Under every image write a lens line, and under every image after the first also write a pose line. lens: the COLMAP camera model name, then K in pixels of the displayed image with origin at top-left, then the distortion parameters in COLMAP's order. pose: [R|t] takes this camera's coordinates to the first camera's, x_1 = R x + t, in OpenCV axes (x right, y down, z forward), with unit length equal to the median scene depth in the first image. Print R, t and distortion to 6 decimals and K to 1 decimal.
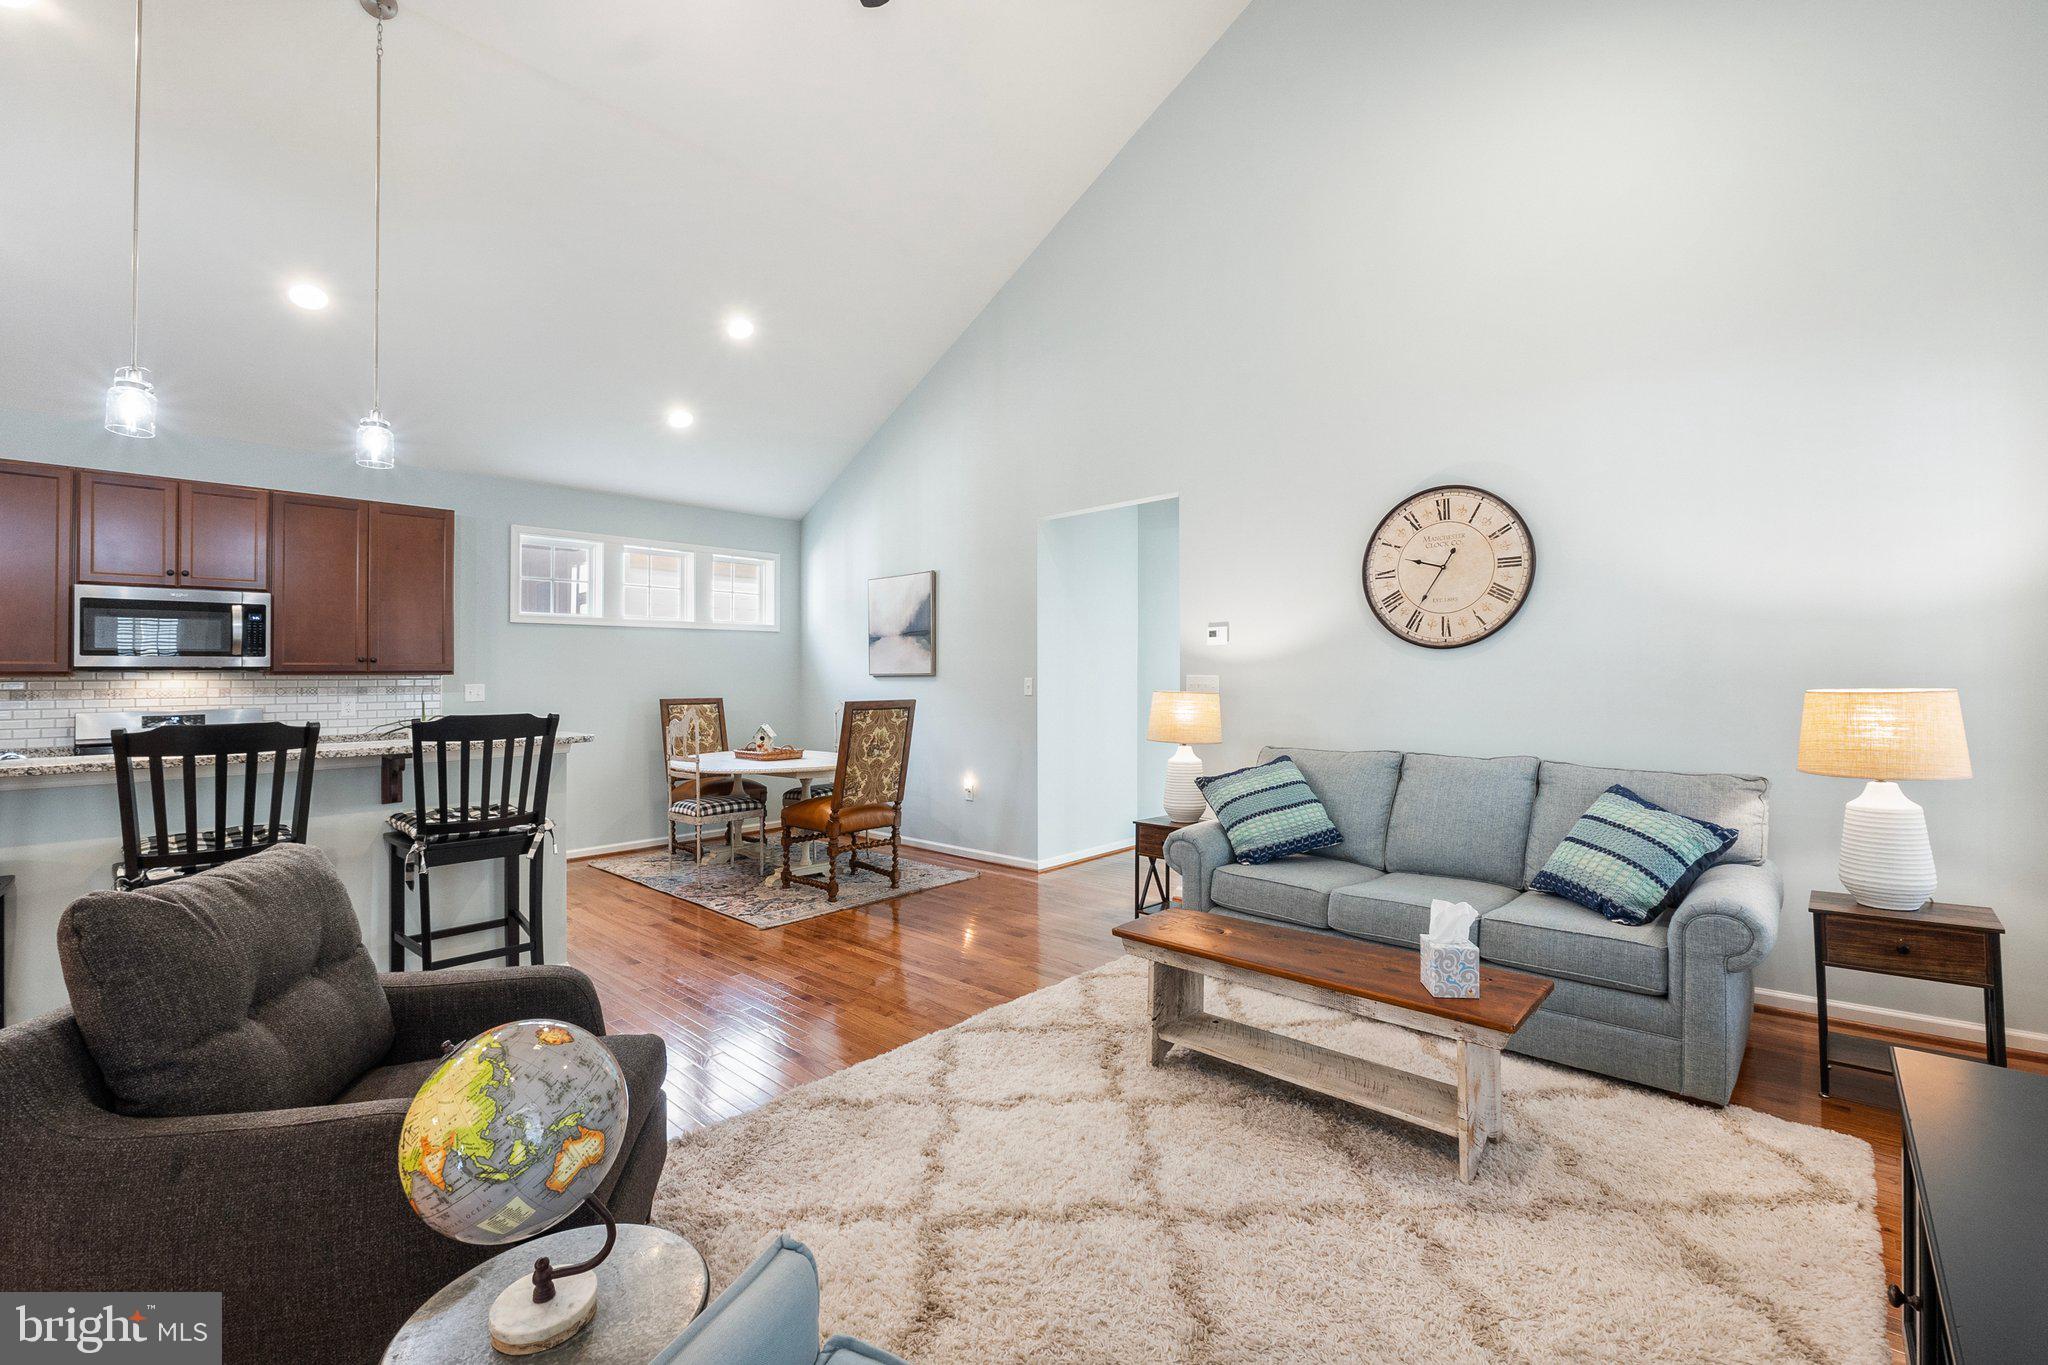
lens RADIAL K [[867.8, 0, 1021.0], [0, 867.8, 662.8], [0, 0, 1]] dist [-0.007654, -0.000291]
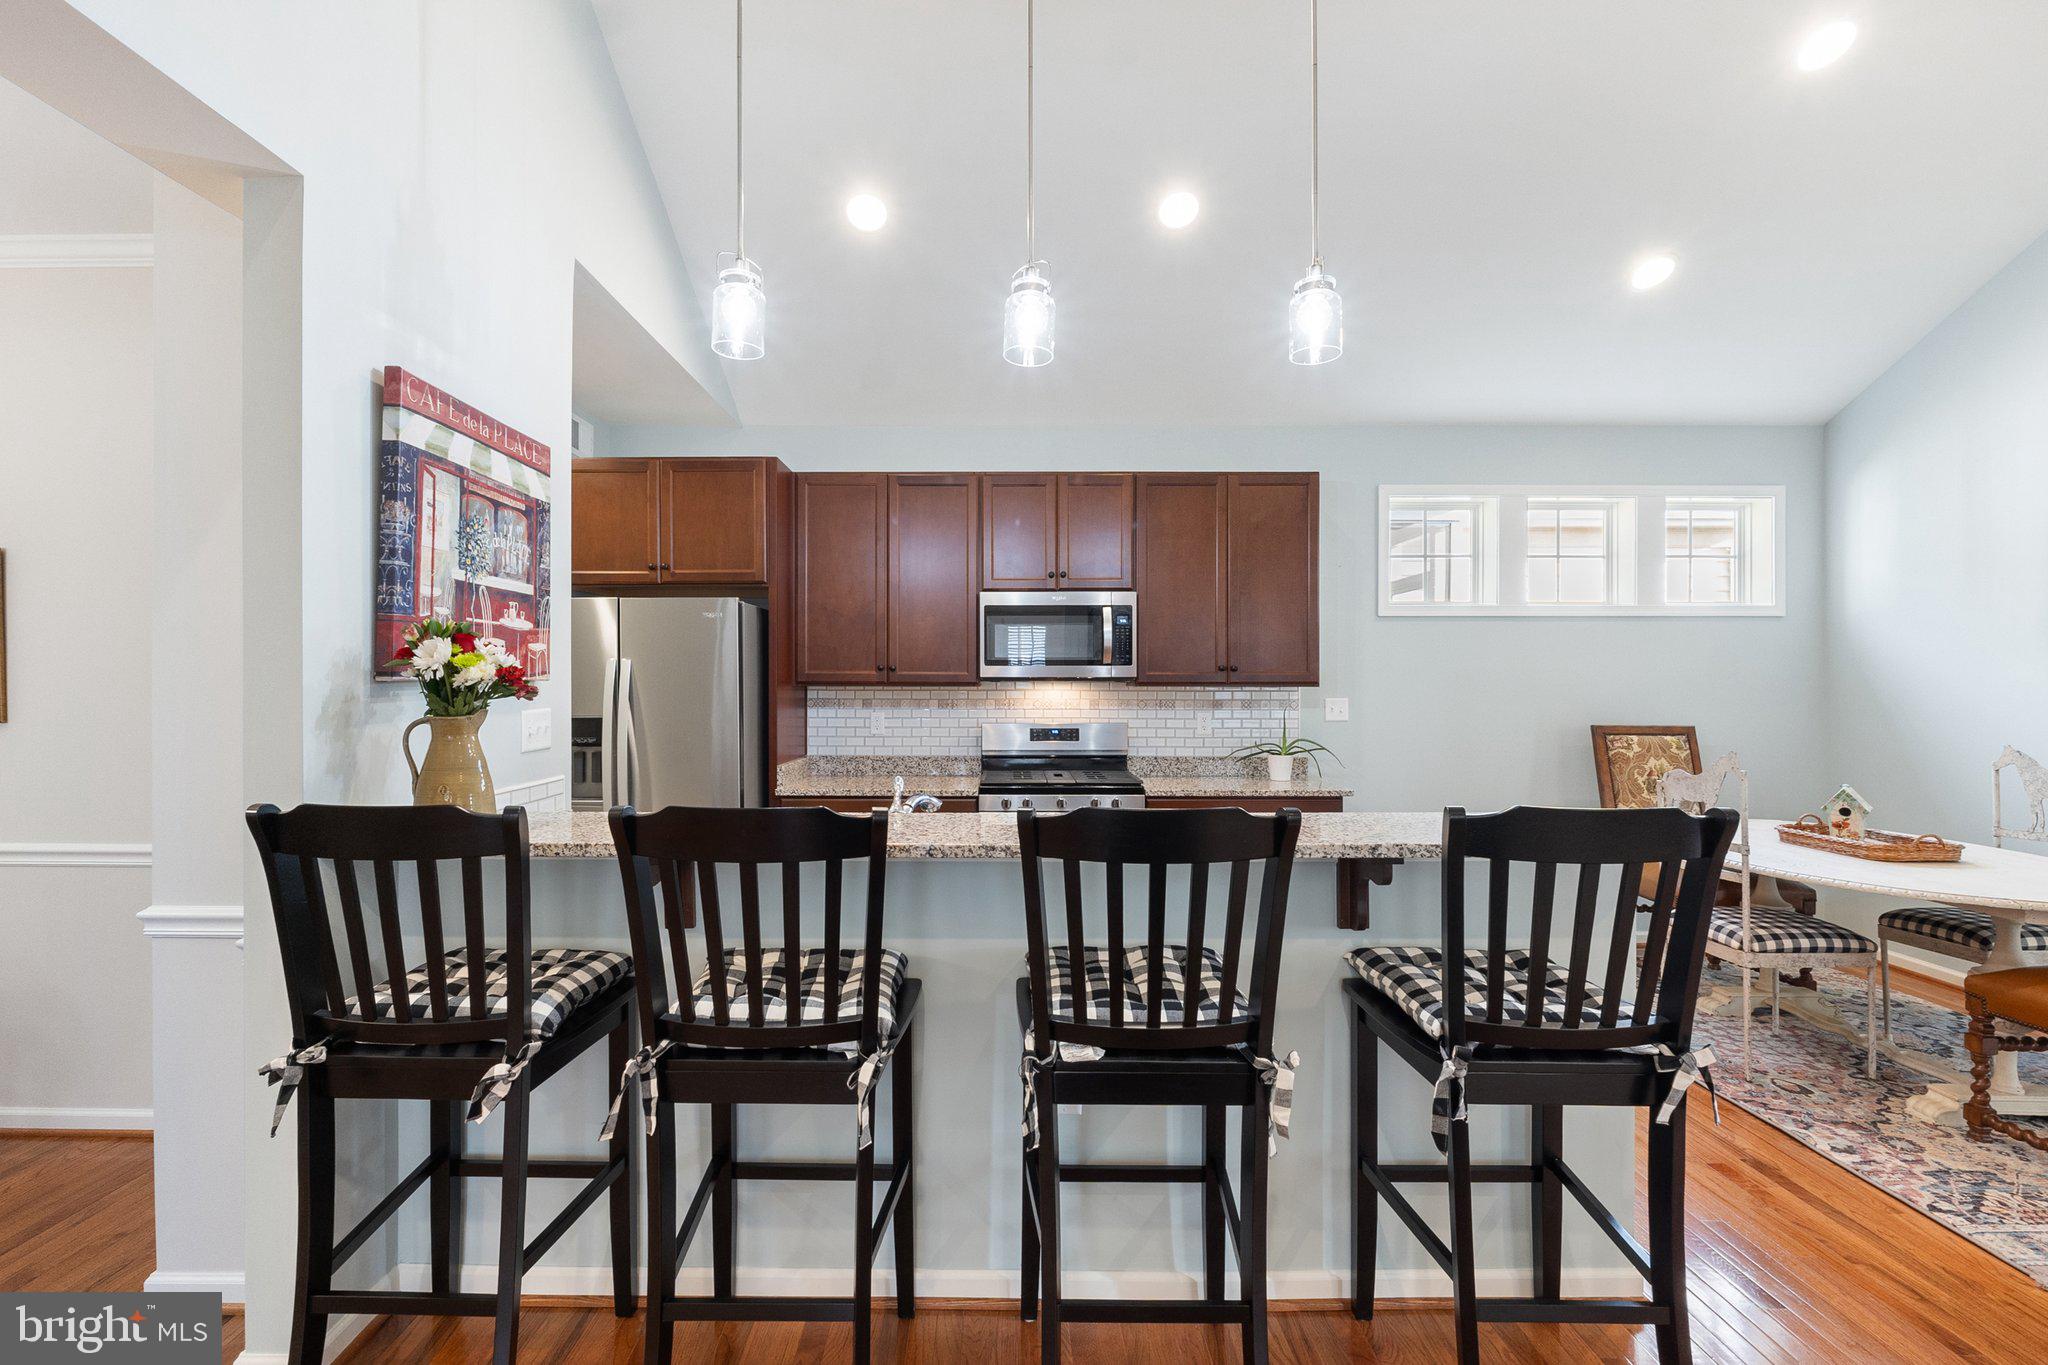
lens RADIAL K [[882.2, 0, 987.8], [0, 882.2, 677.6], [0, 0, 1]] dist [-0.009663, 0.000091]
pose [[0.675372, 0.009885, -0.737411, -0.367804], [0.005579, 0.999813, 0.018513, -0.013689], [0.737456, -0.016617, 0.675191, 0.339230]]
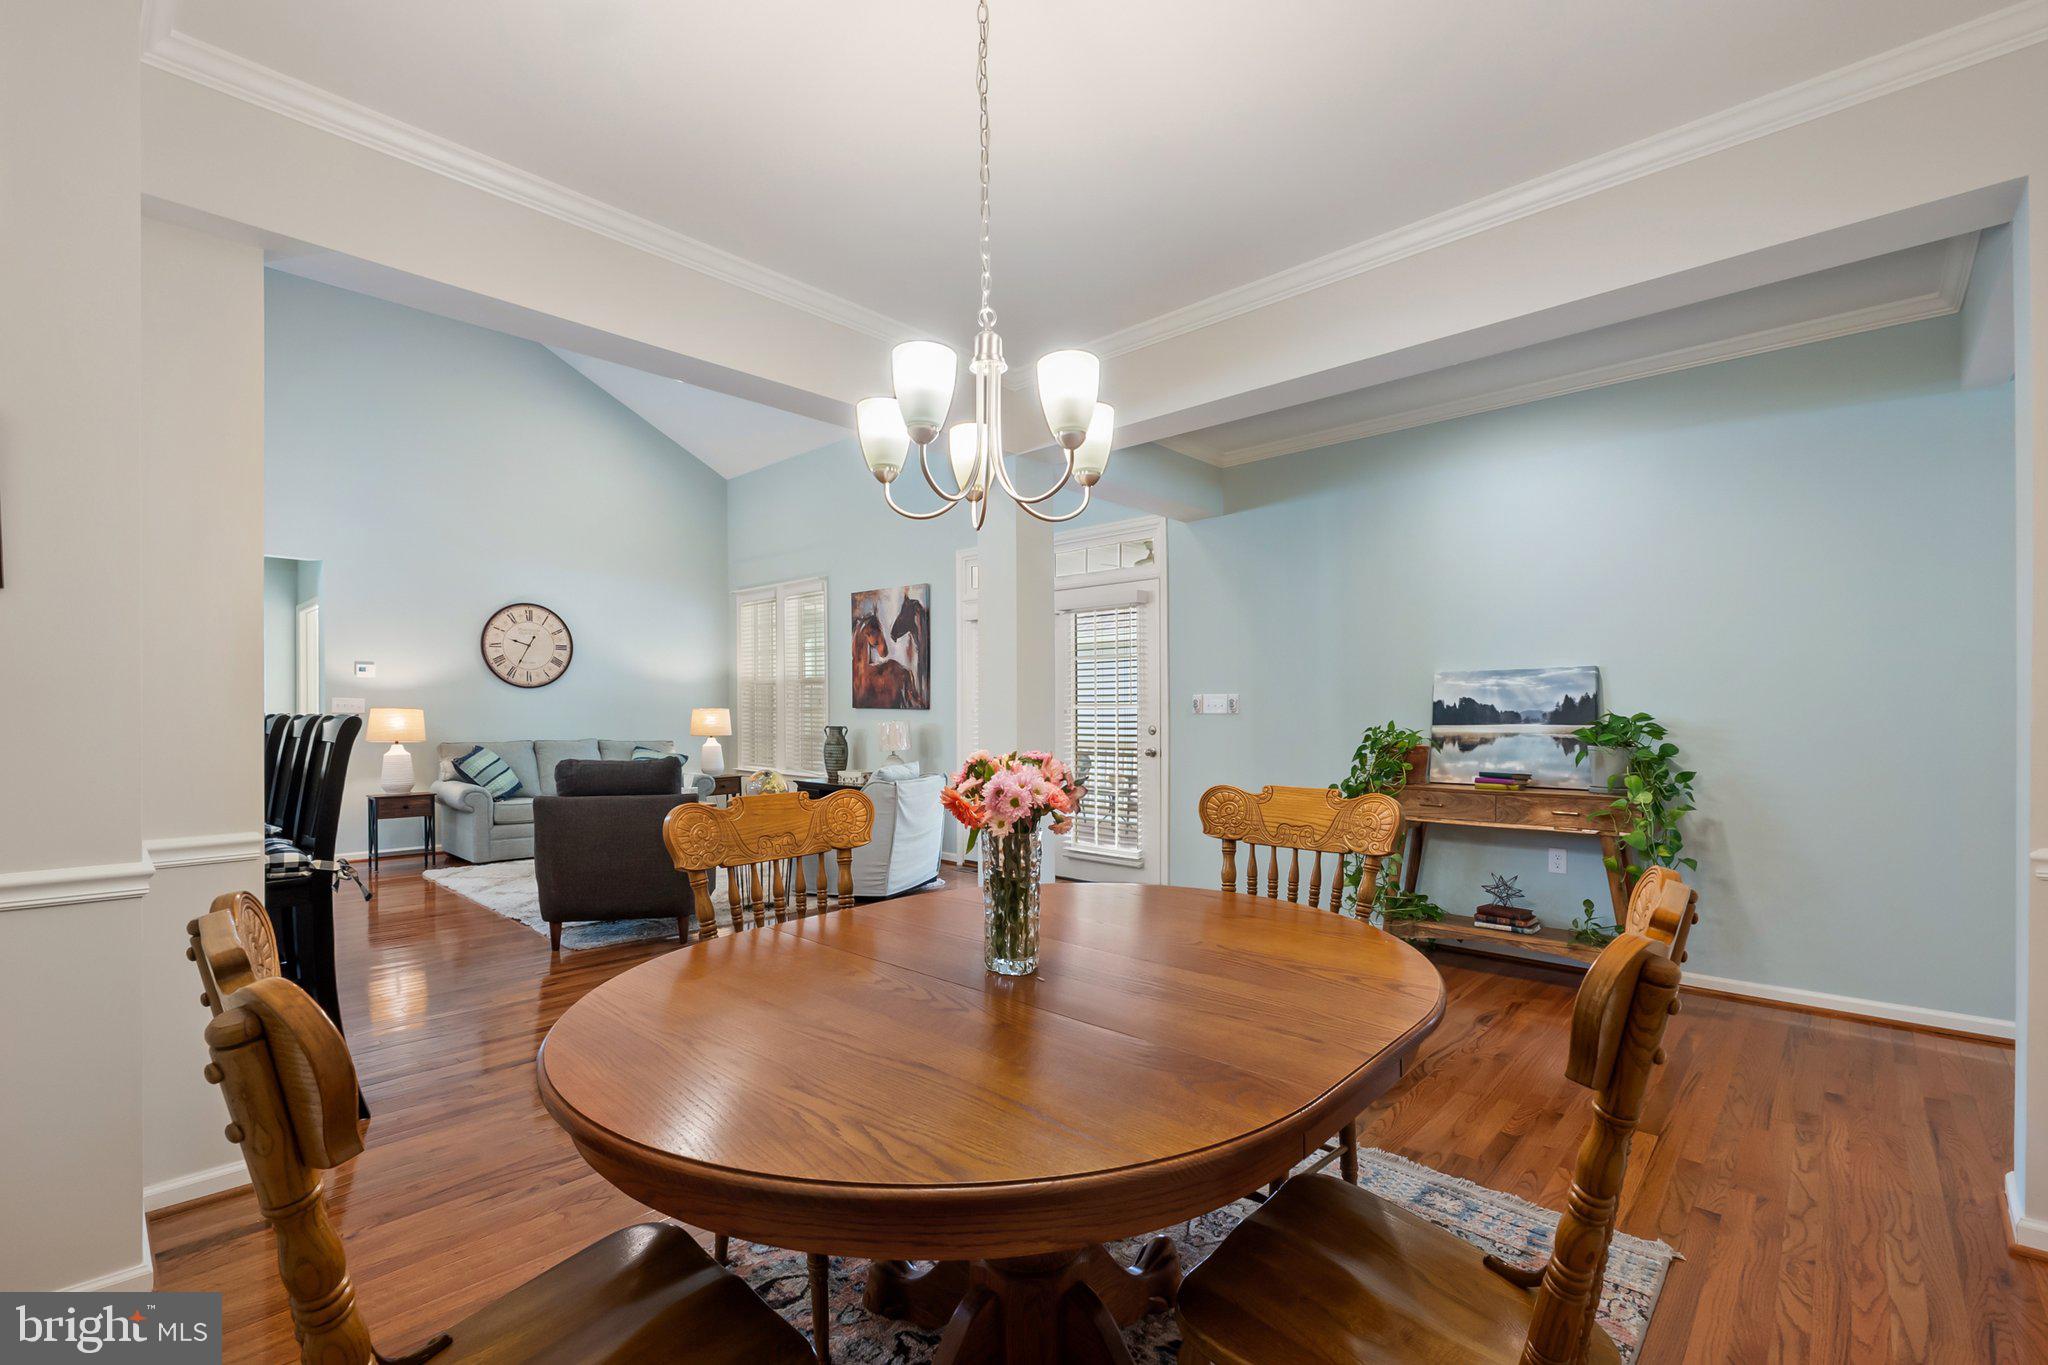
lens RADIAL K [[897.6, 0, 1022.6], [0, 897.6, 726.4], [0, 0, 1]] dist [-0.000930, -0.000115]
pose [[-0.003333, -0.003418, 0.999989, -1.432865], [-0.022008, 0.999752, 0.003343, 0.036424], [-0.999752, -0.021997, -0.003407, -0.089607]]
